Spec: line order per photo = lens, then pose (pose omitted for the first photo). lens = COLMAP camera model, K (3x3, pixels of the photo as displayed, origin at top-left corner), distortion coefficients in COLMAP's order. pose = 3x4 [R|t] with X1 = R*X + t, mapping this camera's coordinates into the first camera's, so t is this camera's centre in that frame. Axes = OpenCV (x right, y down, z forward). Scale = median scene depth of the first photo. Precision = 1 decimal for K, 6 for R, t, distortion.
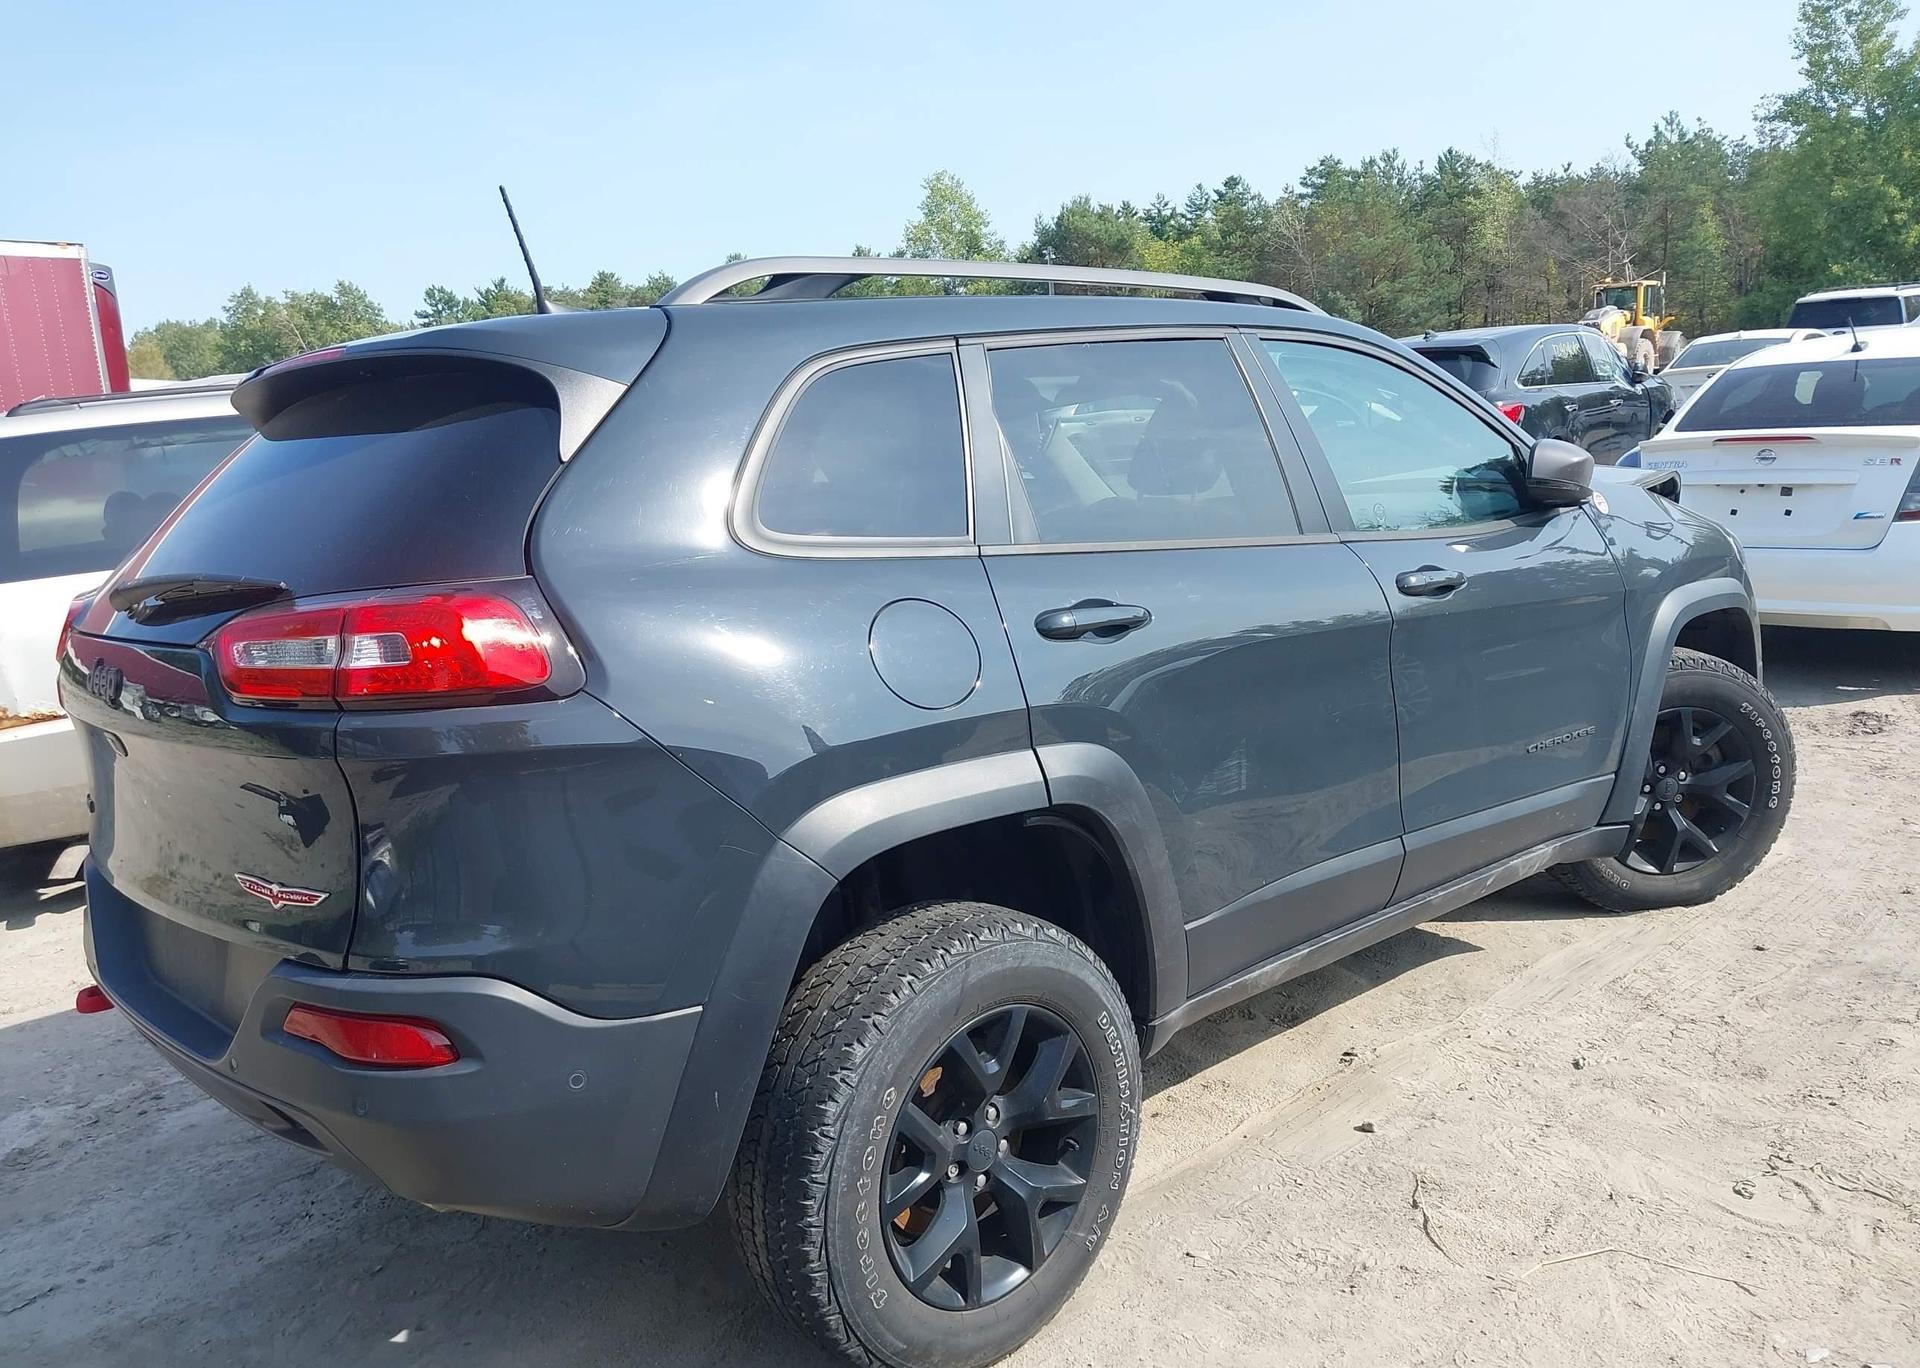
lens RADIAL K [[1505.7, 0, 970.9], [0, 1505.7, 734.3], [0, 0, 1]] dist [0.013226, -0.007609]
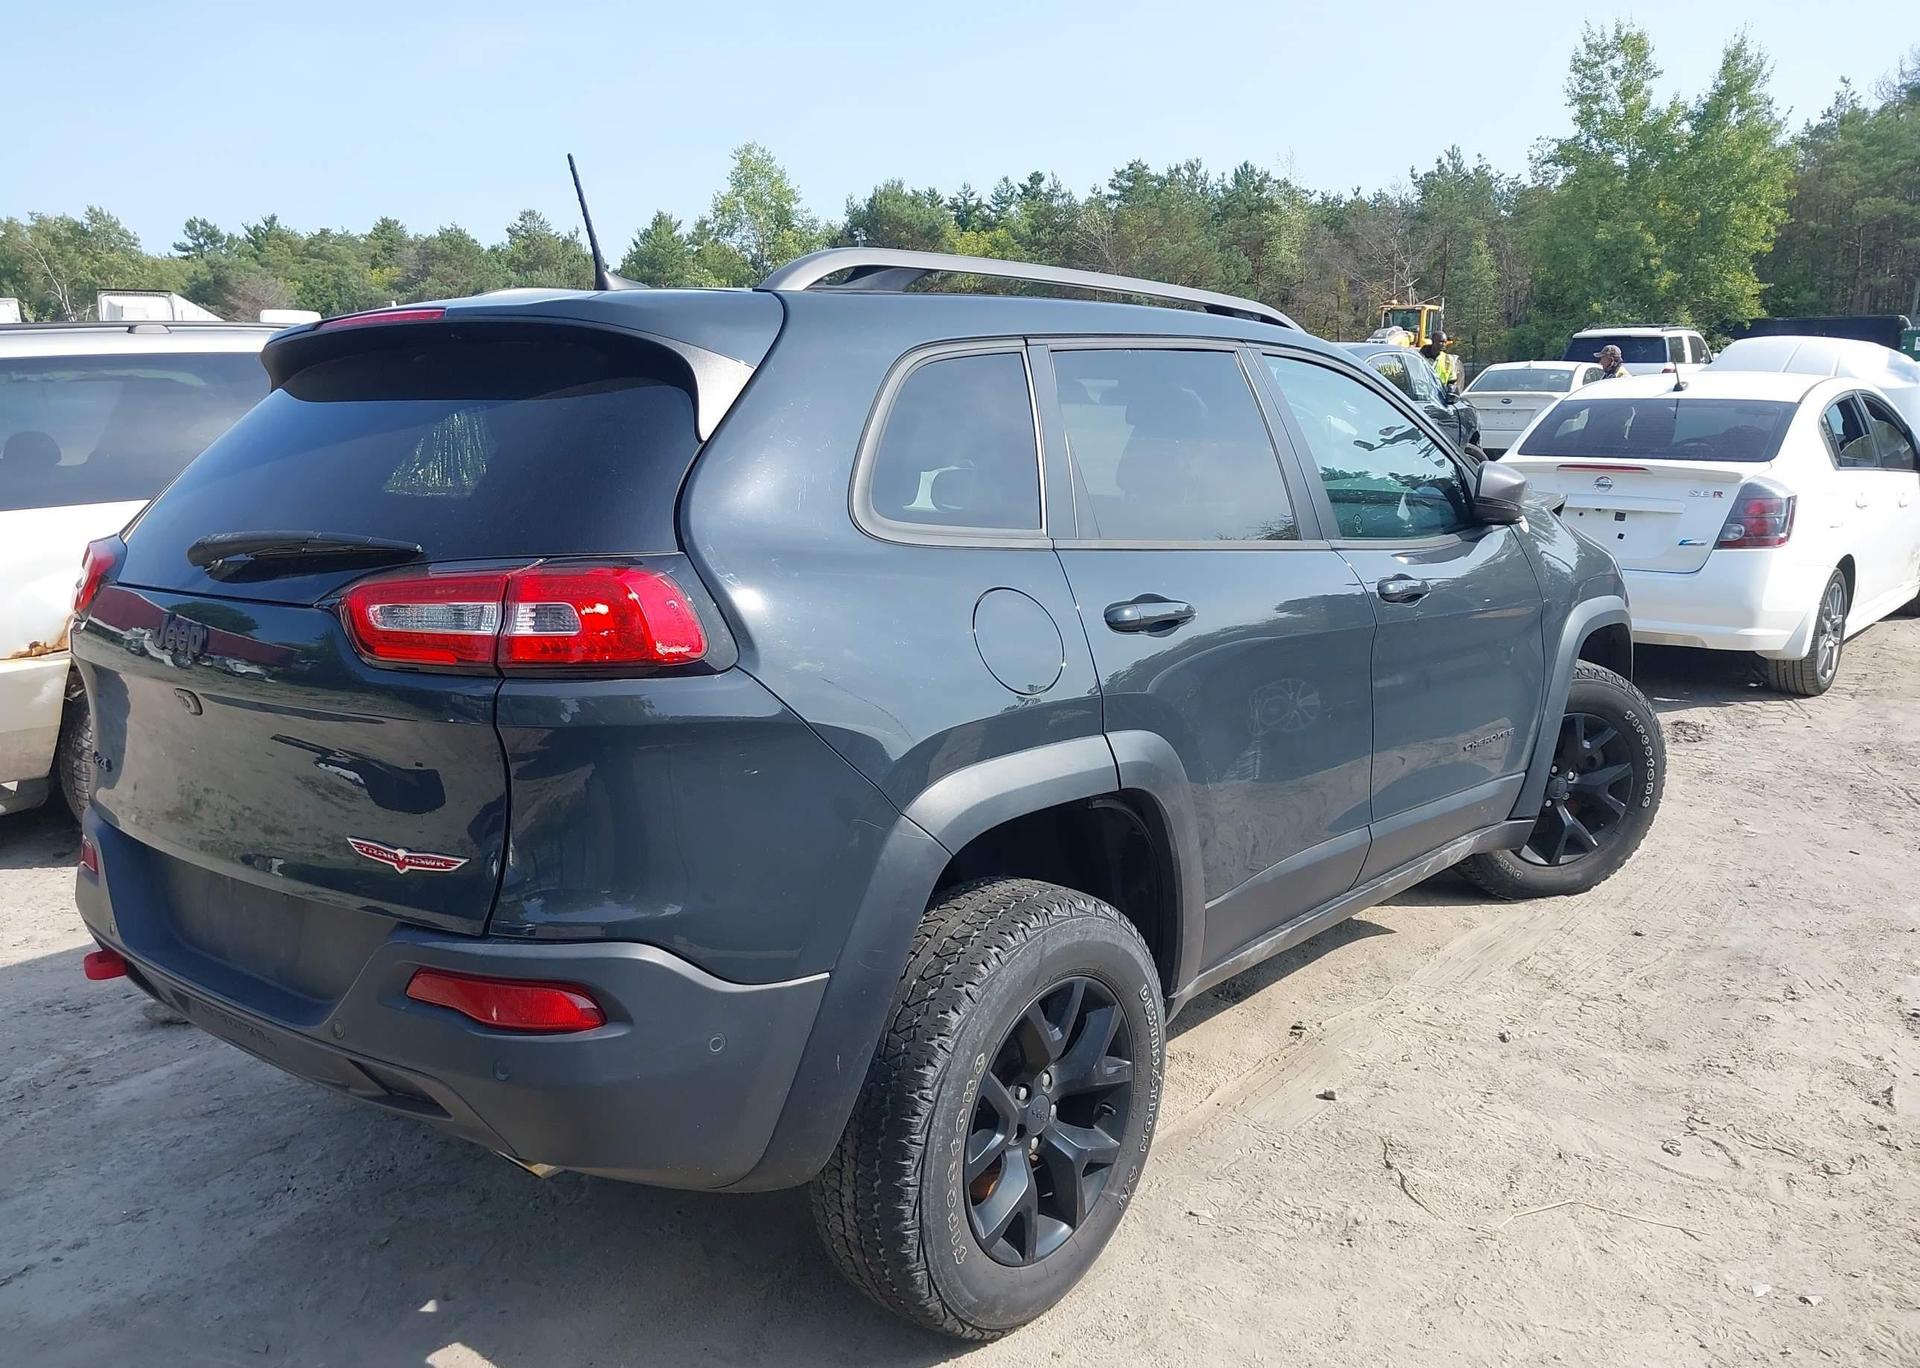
lens RADIAL K [[1505.7, 0, 970.9], [0, 1505.7, 734.3], [0, 0, 1]] dist [0.013226, -0.007609]
pose [[0.989622, 0.029740, 0.140581, -0.150822], [-0.031248, 0.999475, 0.008535, 0.002520], [-0.140253, -0.012839, 0.990032, -0.024268]]
